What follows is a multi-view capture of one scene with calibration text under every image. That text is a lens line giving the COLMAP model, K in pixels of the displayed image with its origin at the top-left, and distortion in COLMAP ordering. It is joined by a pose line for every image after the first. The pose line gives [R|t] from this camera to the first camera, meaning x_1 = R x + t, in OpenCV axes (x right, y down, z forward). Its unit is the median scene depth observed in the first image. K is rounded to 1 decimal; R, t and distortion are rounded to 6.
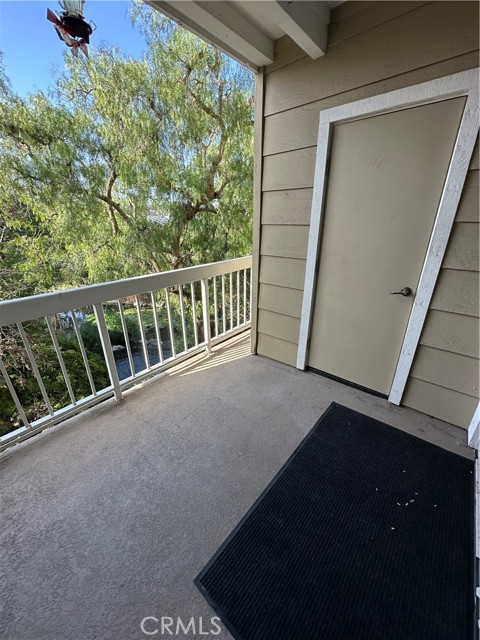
lens RADIAL K [[254.6, 0, 238.9], [0, 254.6, 320.3], [0, 0, 1]] dist [-0.003139, -0.000127]
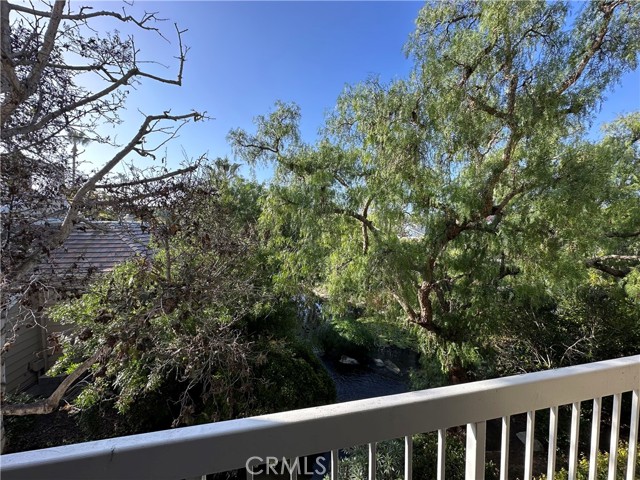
lens RADIAL K [[254.6, 0, 321.7], [0, 254.6, 240.3], [0, 0, 1]] dist [-0.003139, -0.000127]
pose [[0.797435, 0.033747, -0.602460, -0.048620], [-0.227958, 0.941292, -0.249006, -0.132740], [0.558688, 0.335902, 0.758313, 0.230929]]
